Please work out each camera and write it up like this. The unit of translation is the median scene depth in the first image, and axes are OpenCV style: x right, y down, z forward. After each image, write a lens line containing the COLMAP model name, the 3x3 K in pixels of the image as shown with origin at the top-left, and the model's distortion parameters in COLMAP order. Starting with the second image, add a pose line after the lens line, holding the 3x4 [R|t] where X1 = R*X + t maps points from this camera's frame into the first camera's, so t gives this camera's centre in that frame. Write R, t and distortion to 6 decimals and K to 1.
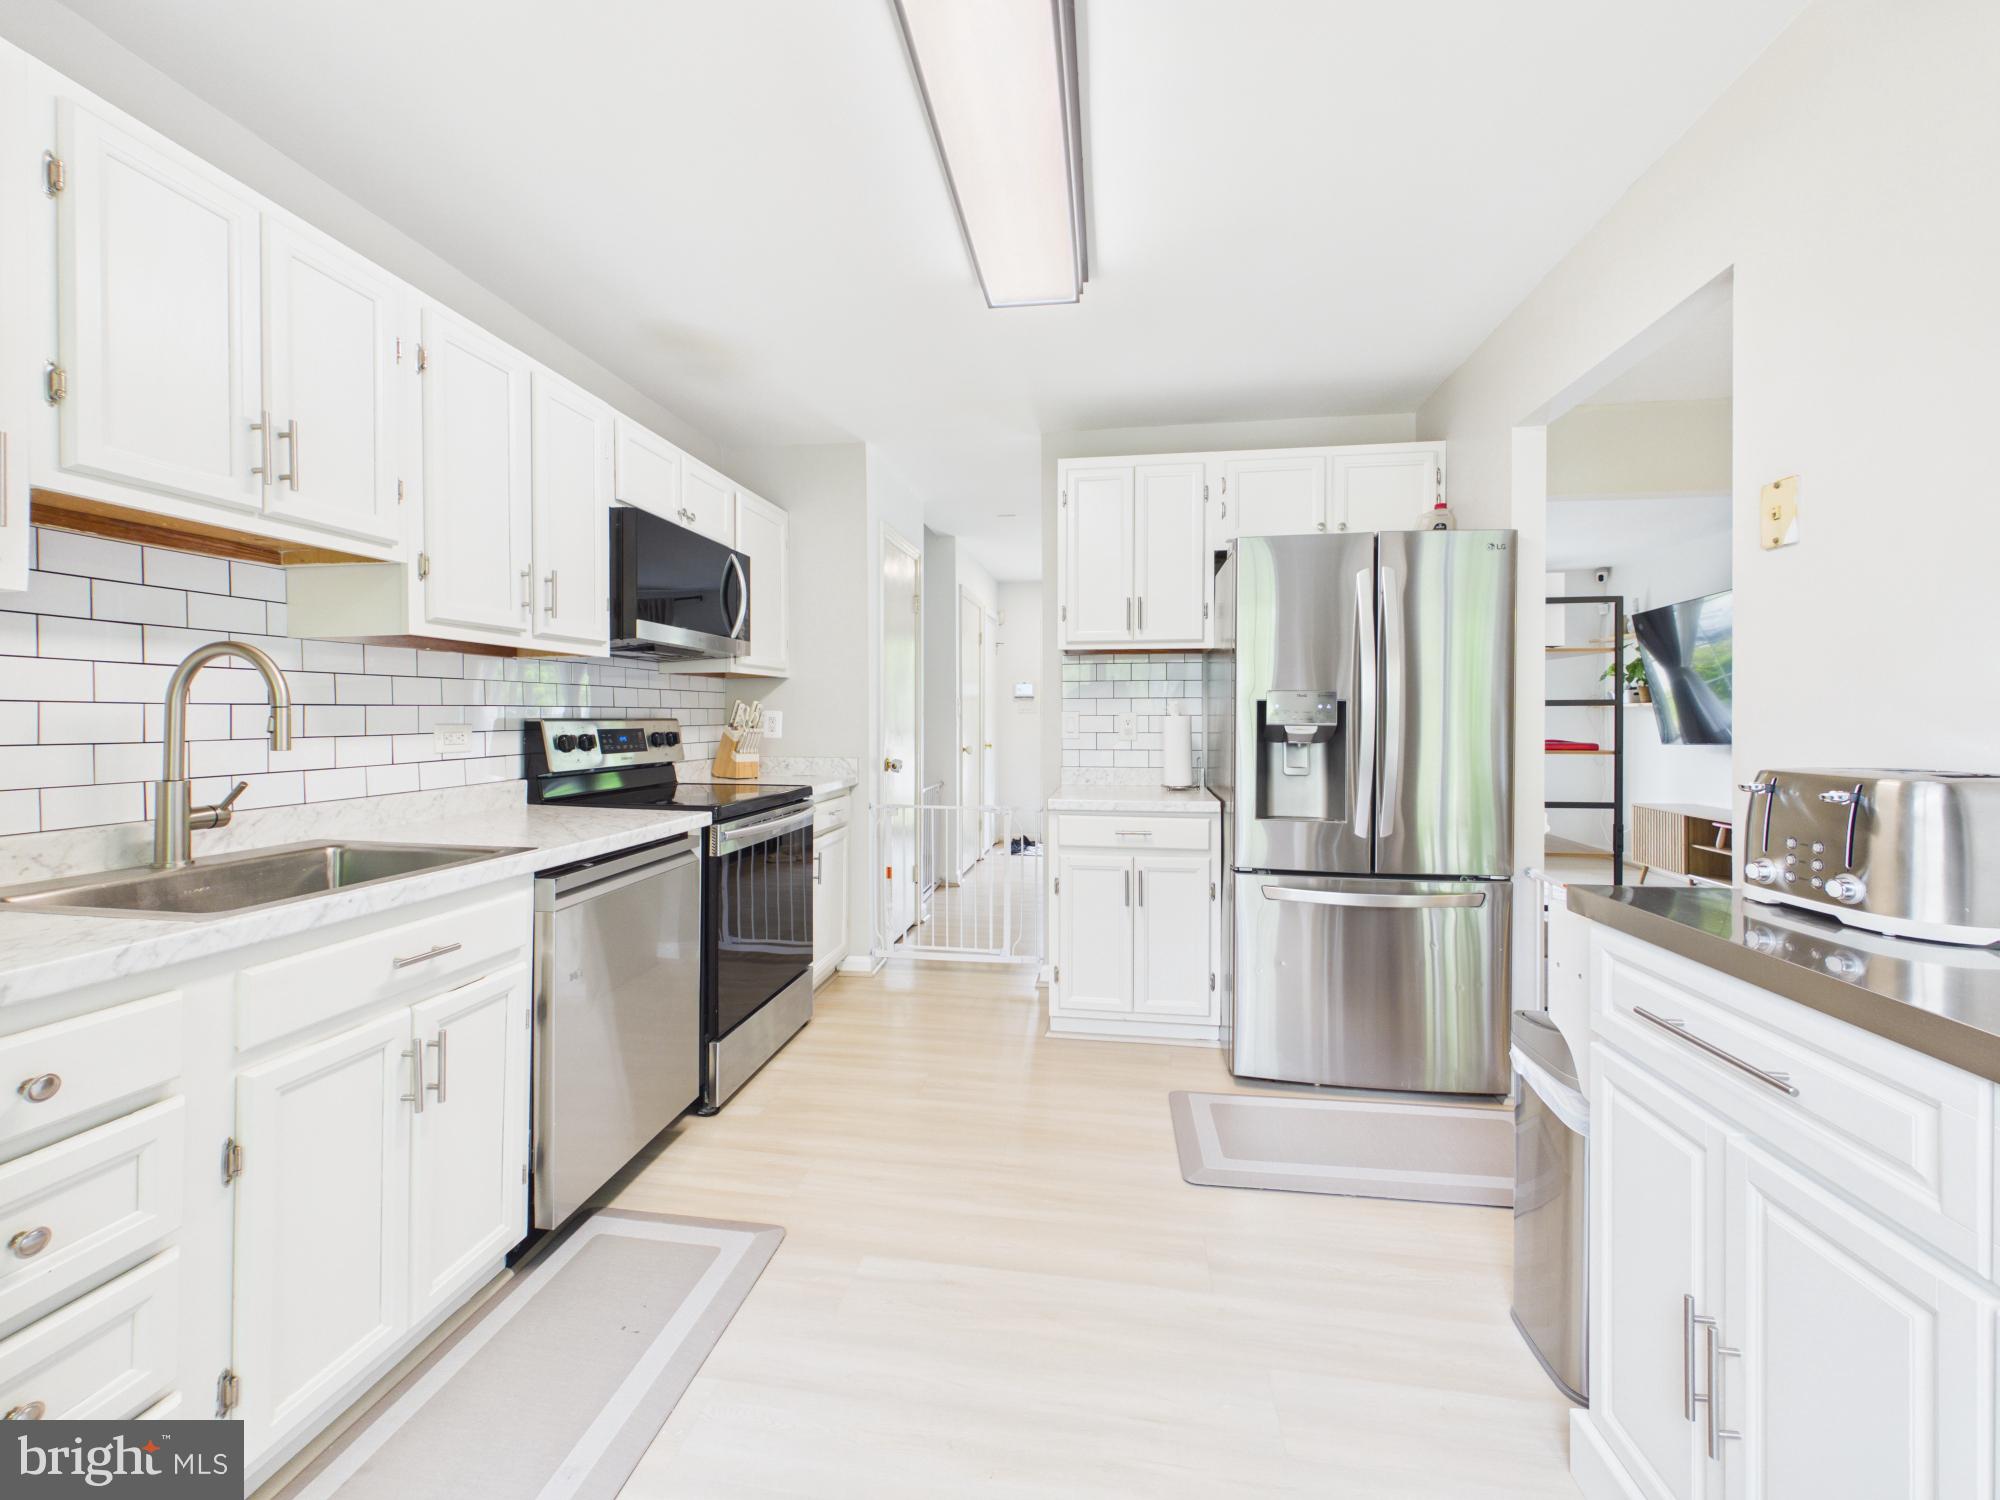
lens RADIAL K [[800.7, 0, 998.9], [0, 800.7, 721.8], [0, 0, 1]] dist [0.001121, 0.000024]
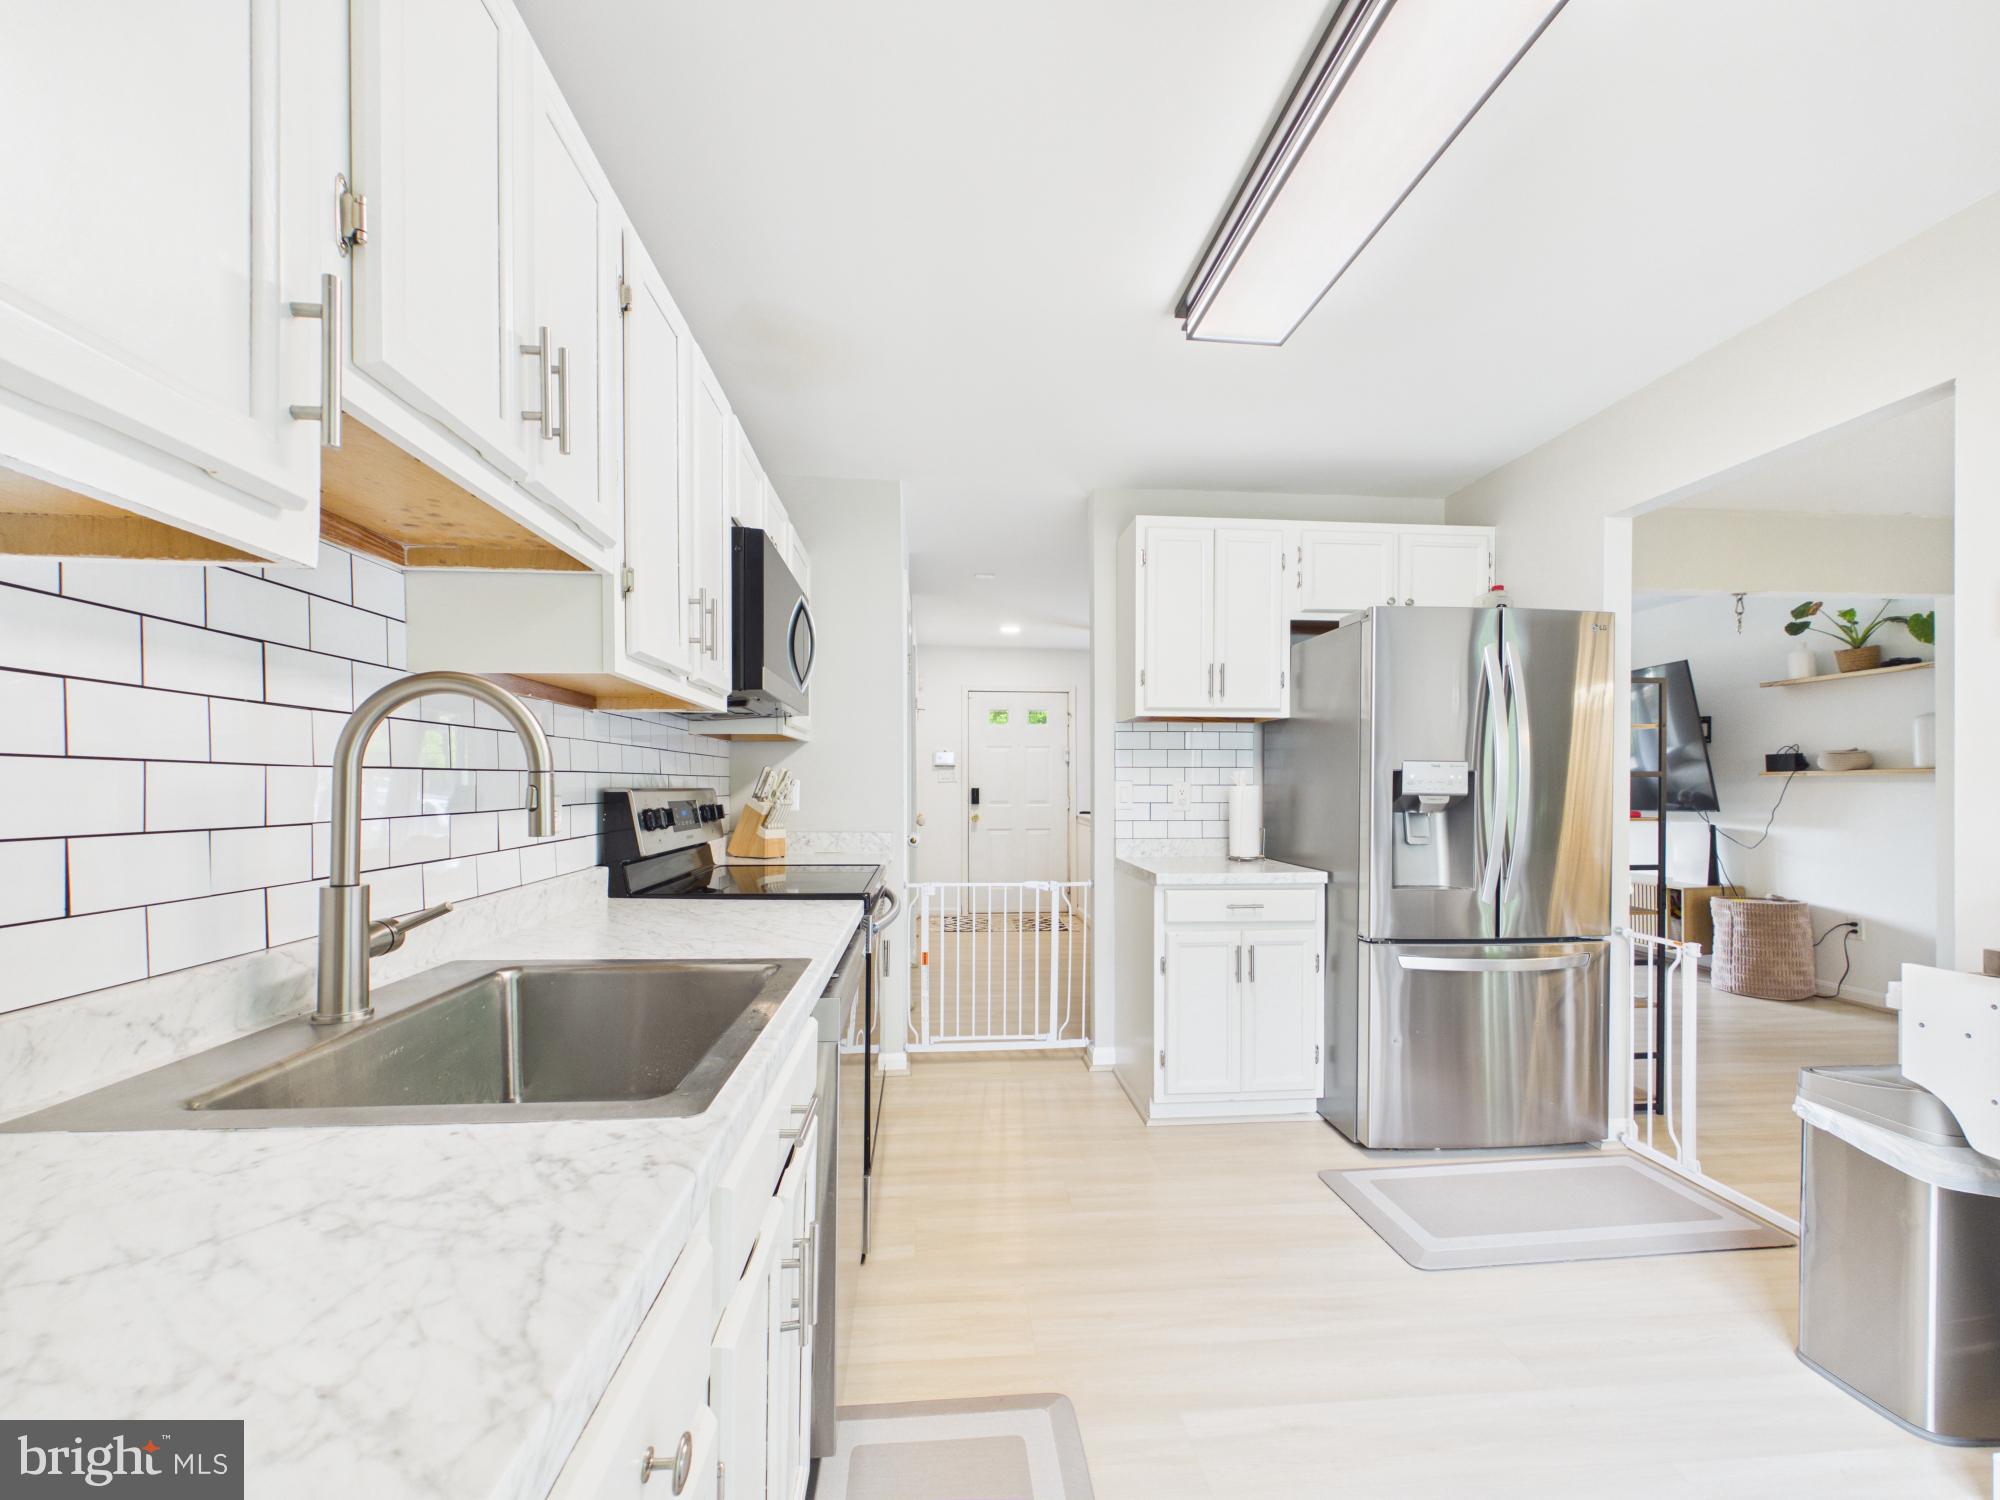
lens RADIAL K [[801.0, 0, 999.1], [0, 801.0, 790.8], [0, 0, 1]] dist [0.001841, 0.000304]
pose [[0.971714, -0.000503, 0.236161, -0.364559], [0.000605, 1.000000, -0.000358, -0.001124], [-0.236161, 0.000490, 0.971714, 0.135315]]
